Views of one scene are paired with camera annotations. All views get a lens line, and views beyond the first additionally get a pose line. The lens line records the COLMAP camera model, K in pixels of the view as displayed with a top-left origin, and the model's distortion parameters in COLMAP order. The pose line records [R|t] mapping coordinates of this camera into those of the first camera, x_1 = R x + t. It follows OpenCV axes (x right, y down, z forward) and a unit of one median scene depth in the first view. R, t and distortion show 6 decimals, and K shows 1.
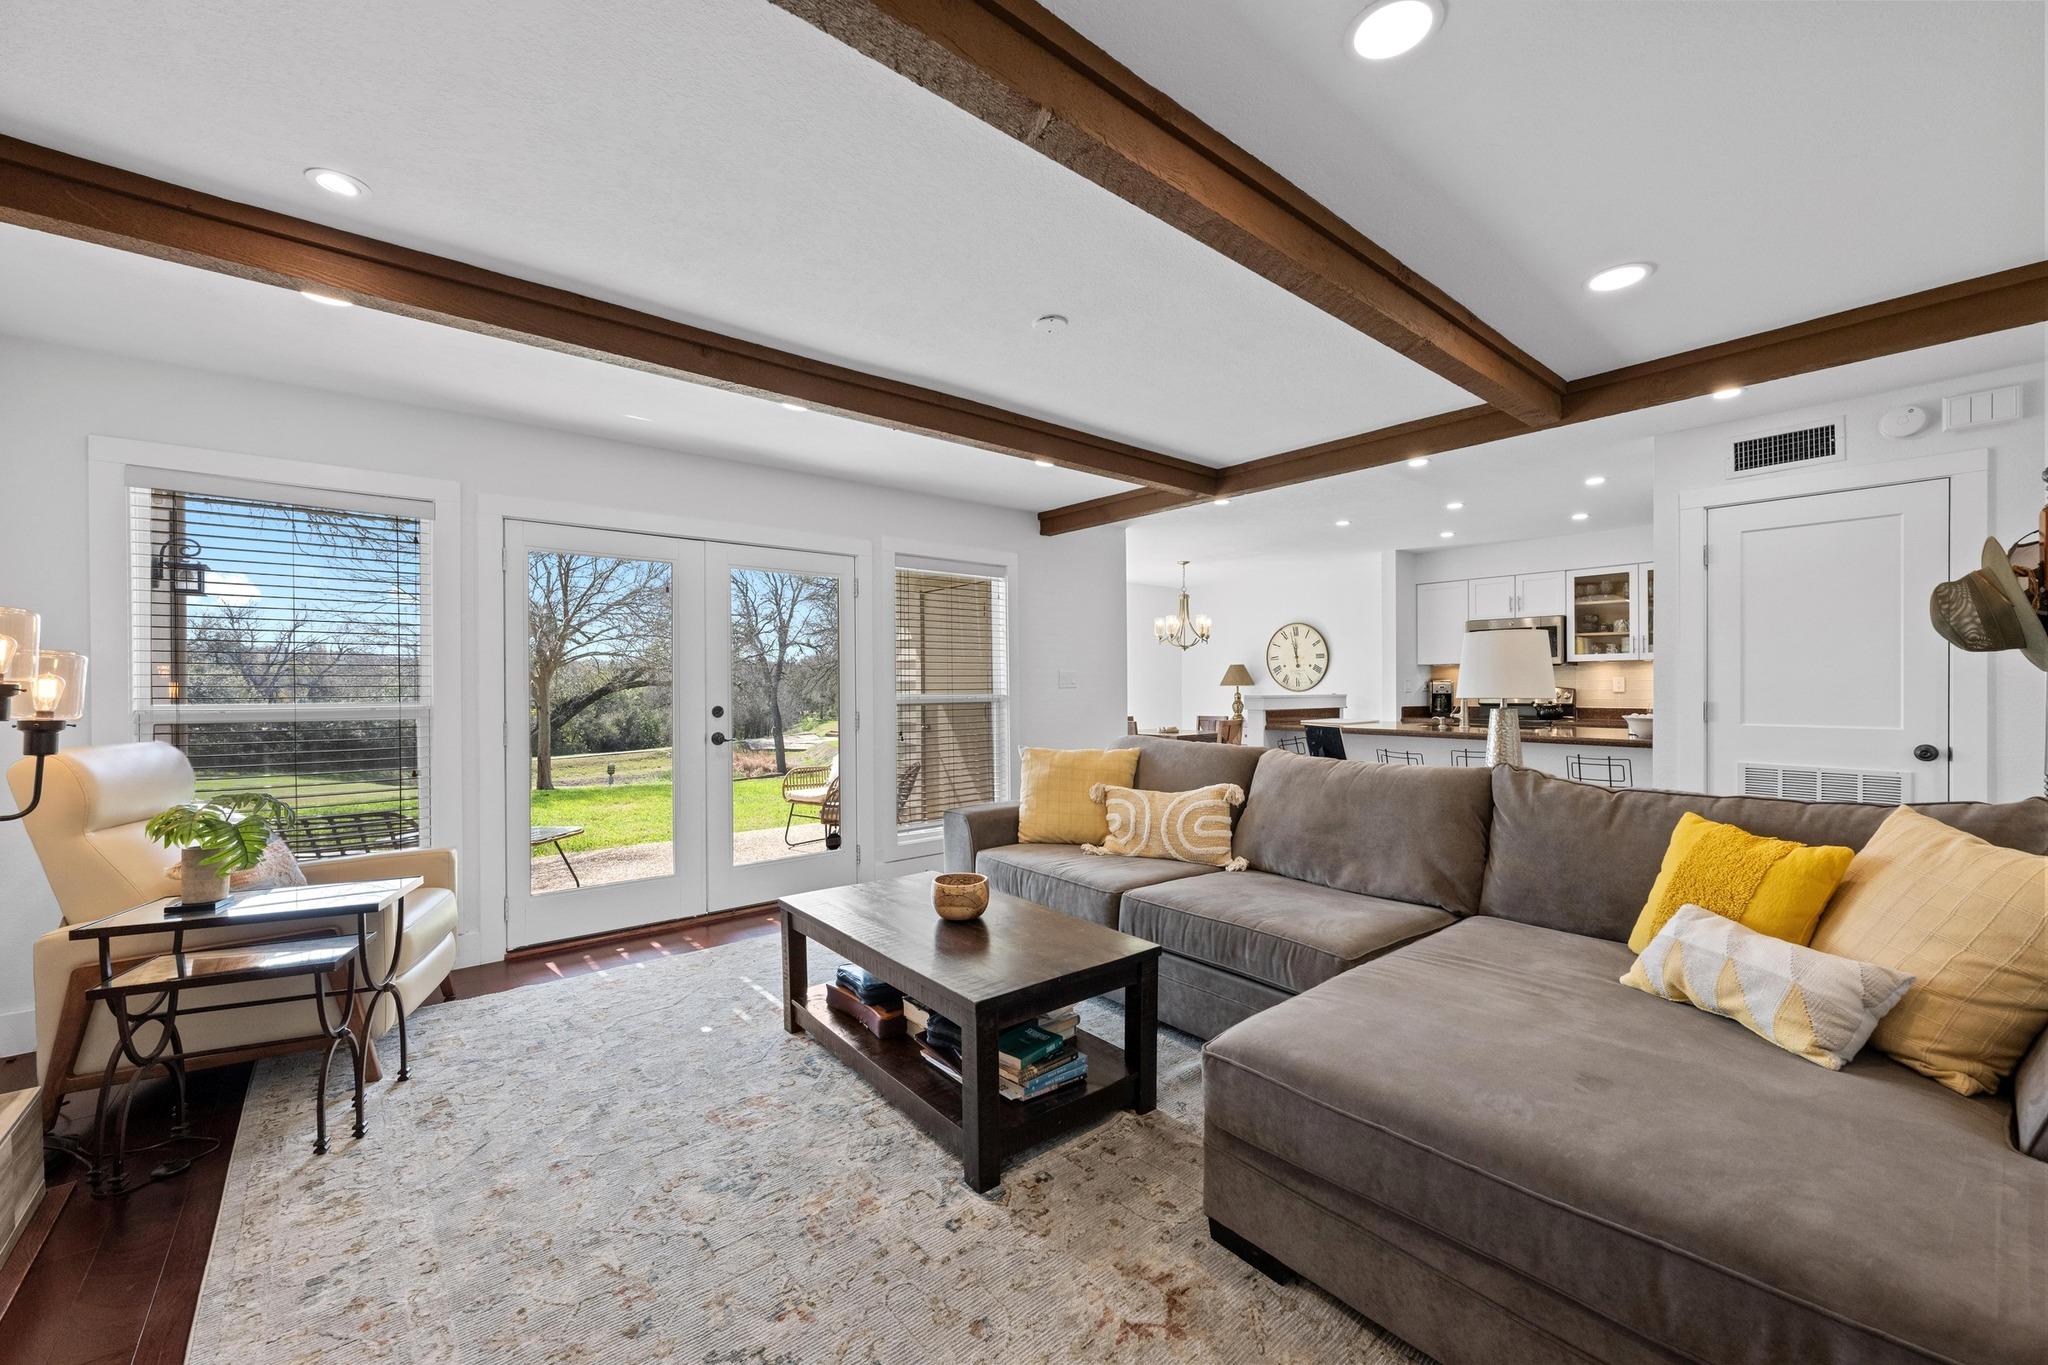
lens RADIAL K [[808.6, 0, 1023.1], [0, 808.6, 689.1], [0, 0, 1]] dist [-0.000434, -0.000171]
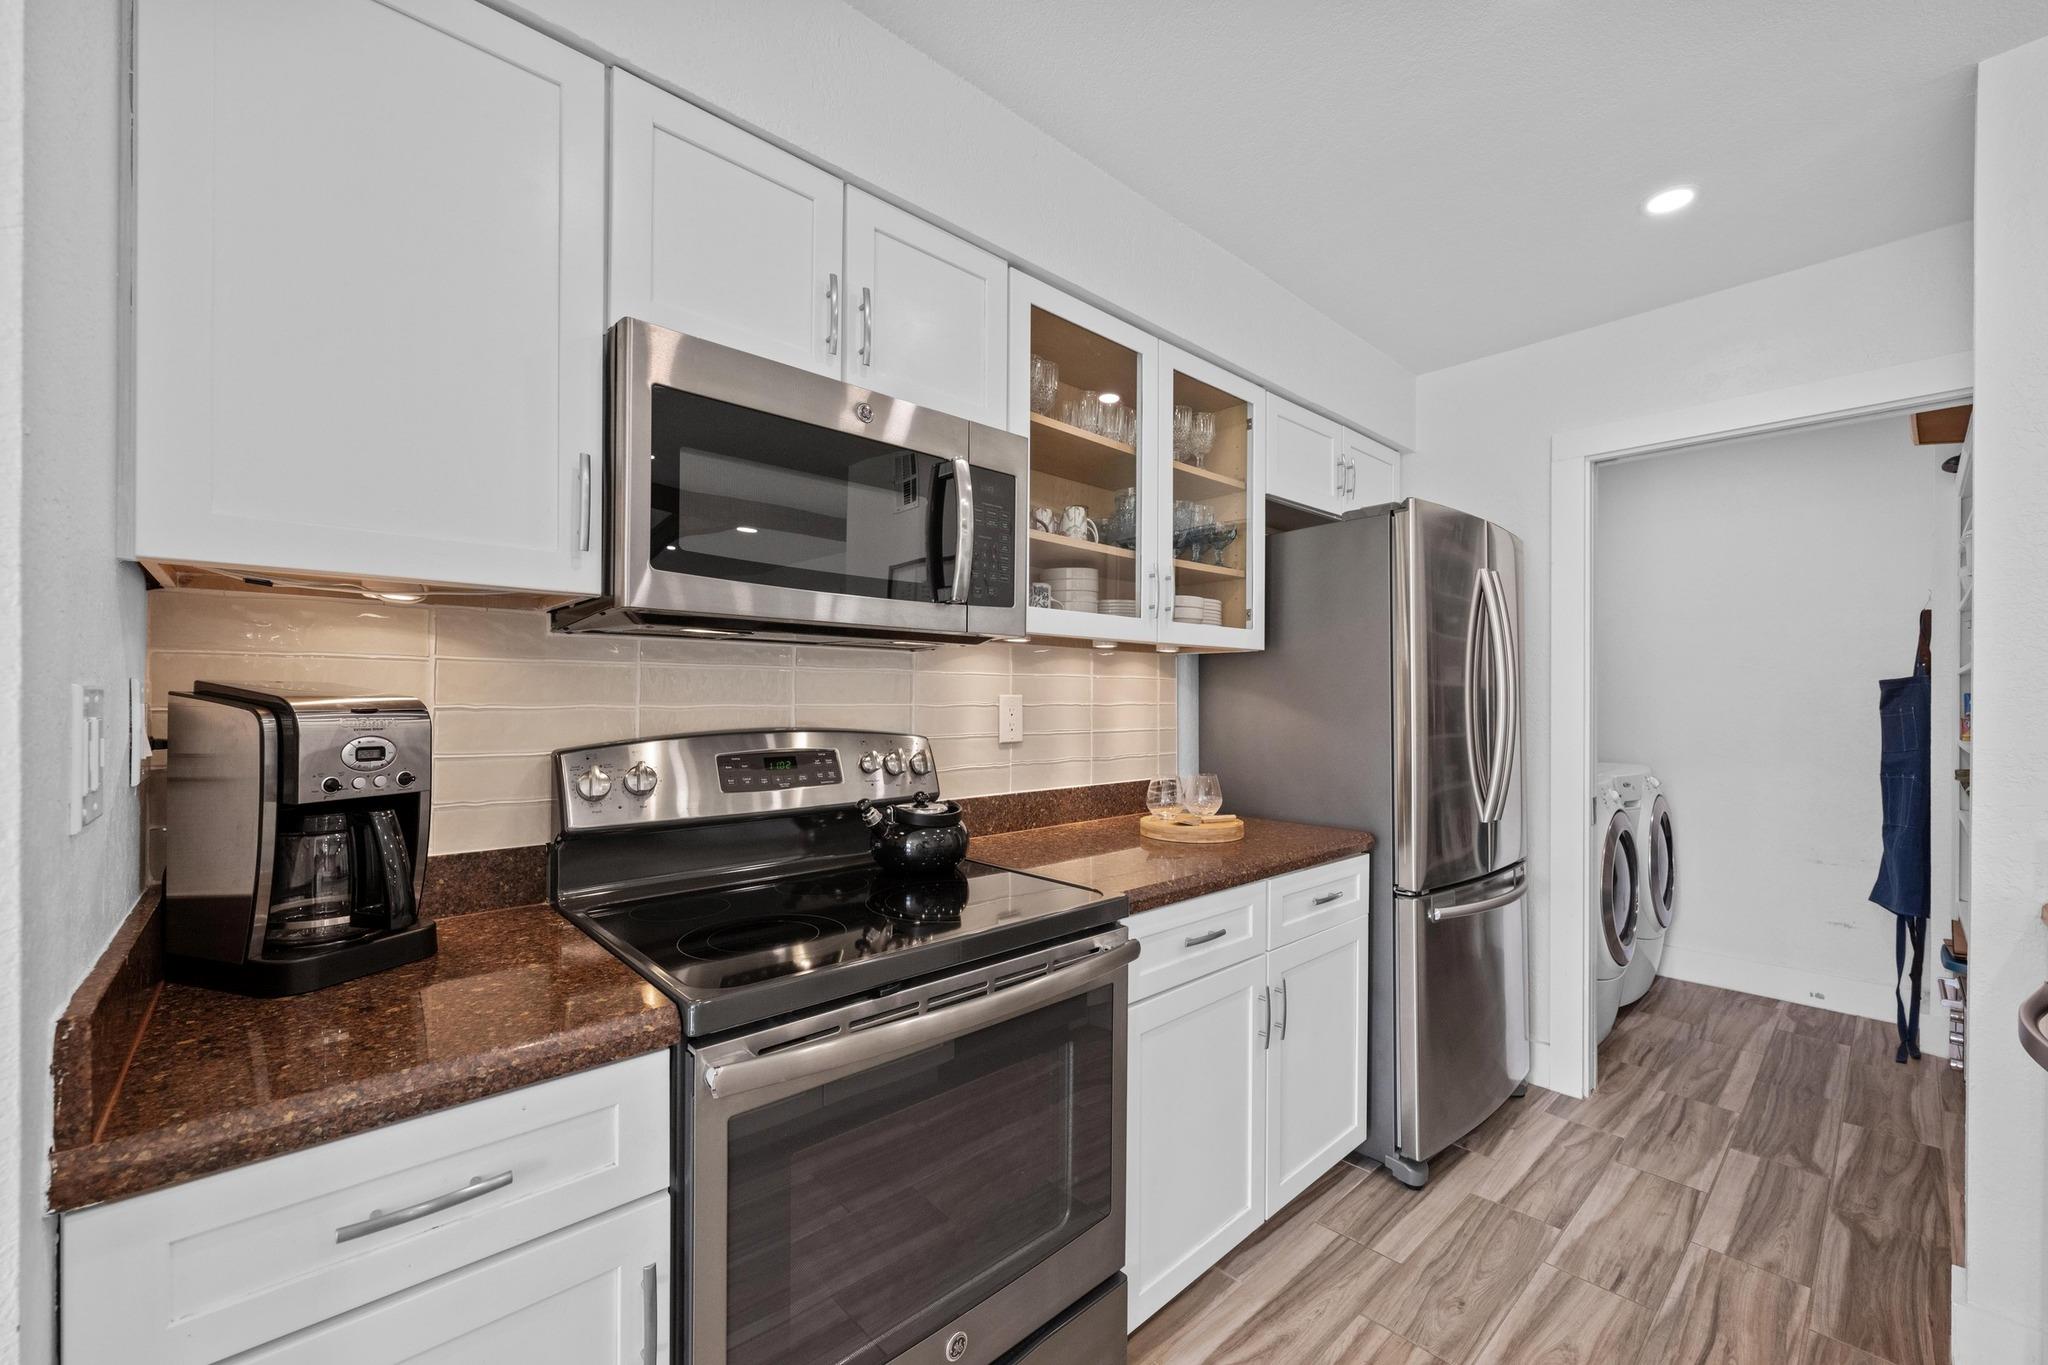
lens RADIAL K [[808.6, 0, 1025.3], [0, 808.6, 694.3], [0, 0, 1]] dist [-0.000434, -0.000171]
pose [[-0.052648, 0.003403, 0.998607, 0.855755], [-0.005697, 0.999977, -0.003708, -0.026975], [-0.998597, -0.005884, -0.052627, 2.039706]]
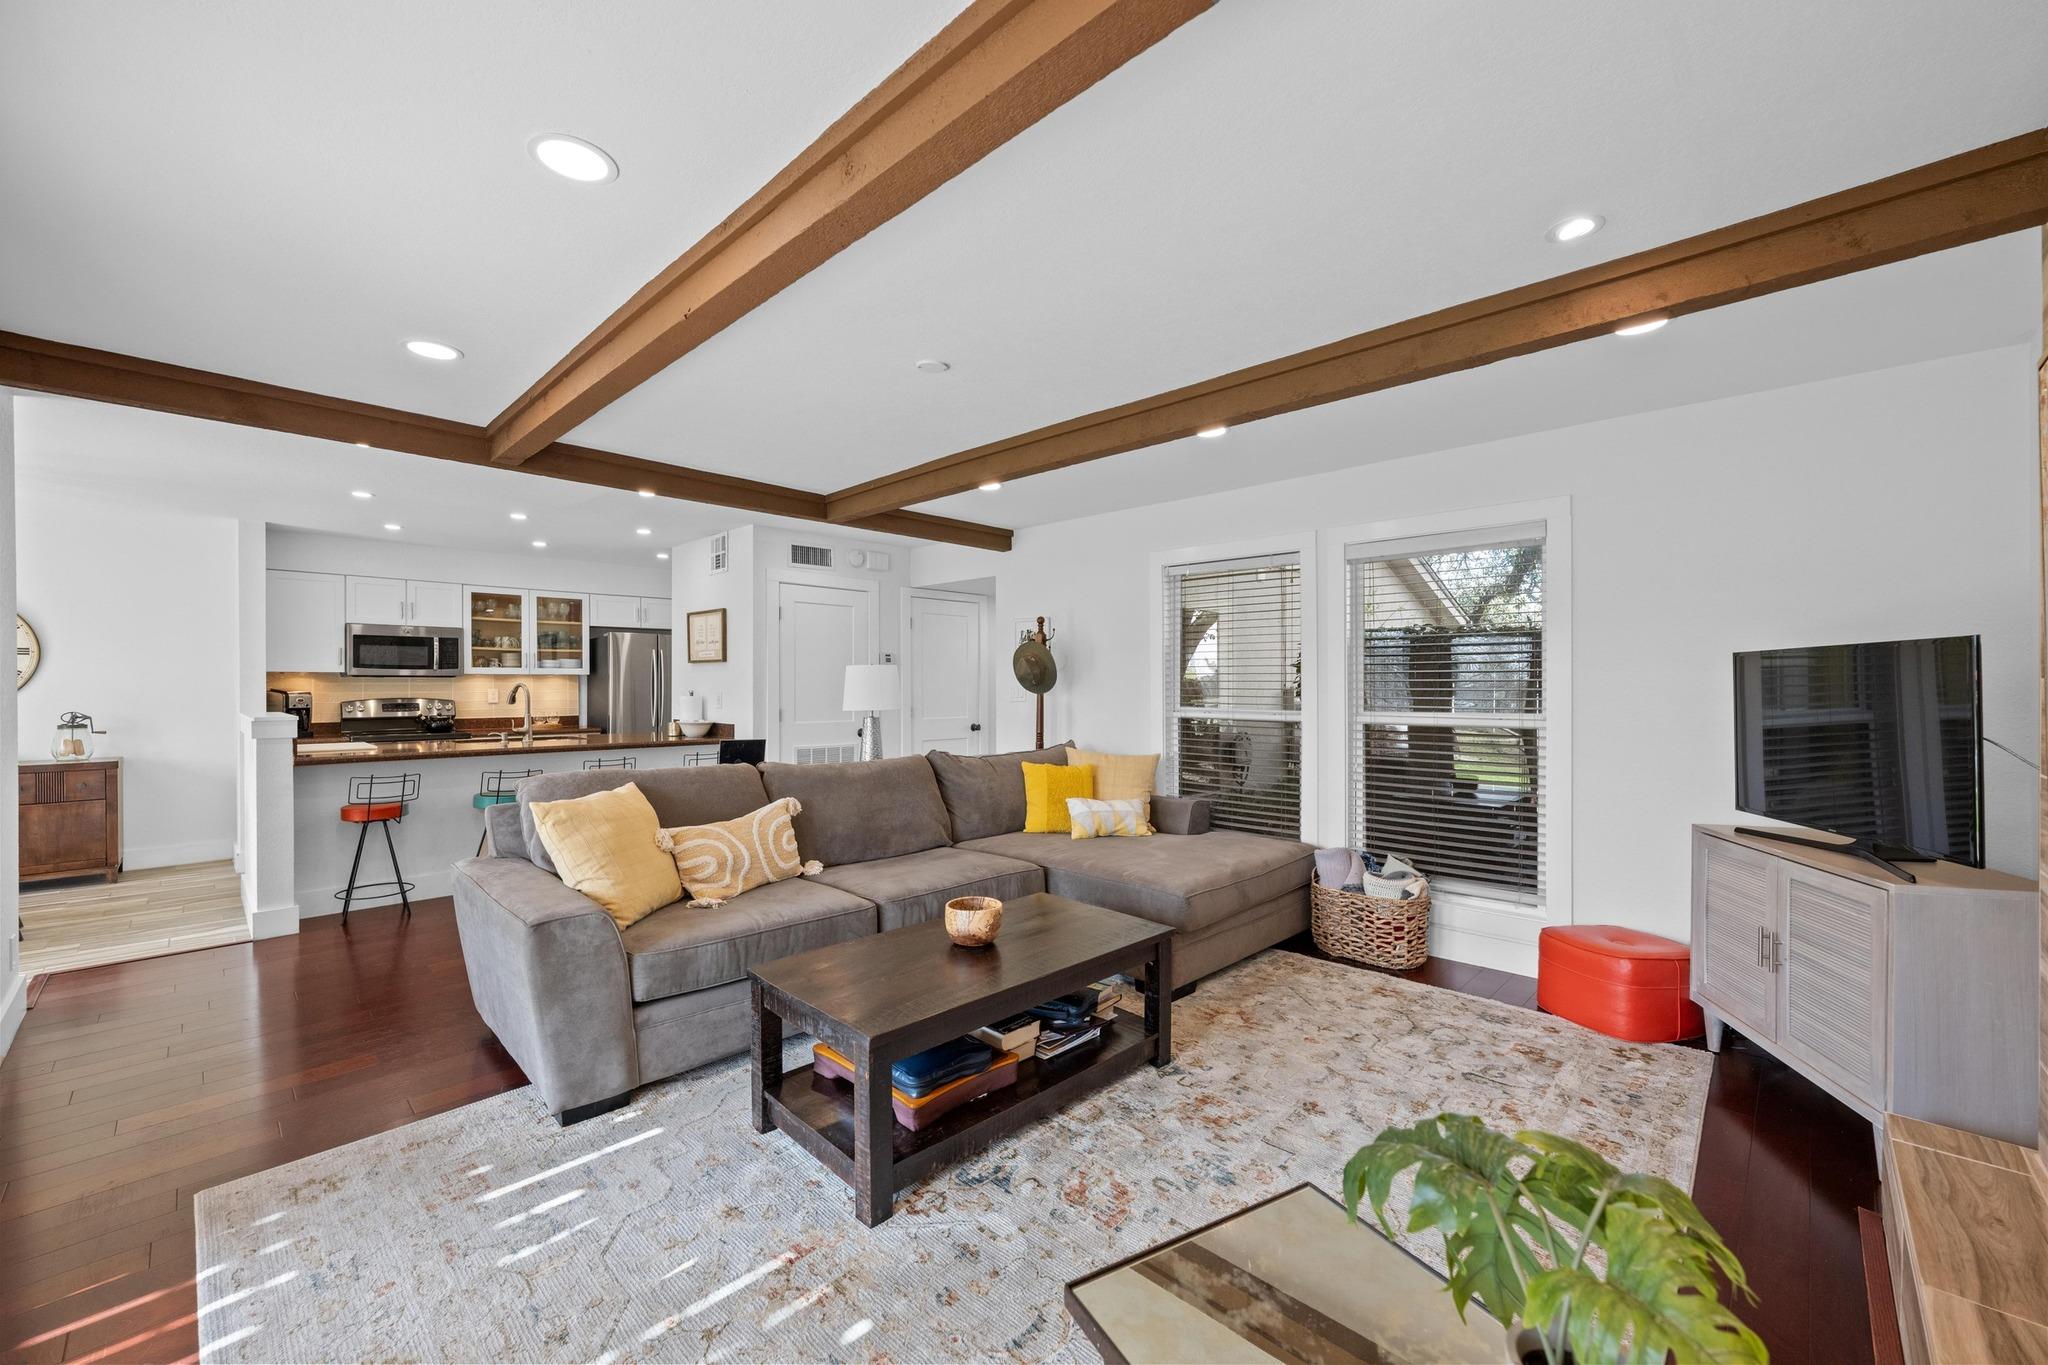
lens RADIAL K [[808.6, 0, 1027.8], [0, 808.6, 686.9], [0, 0, 1]] dist [-0.000434, -0.000171]
pose [[-0.106017, 0.001267, 0.994364, -0.846652], [0.004760, 0.999988, -0.000767, -0.026551], [-0.994353, 0.004652, -0.106021, 0.809448]]
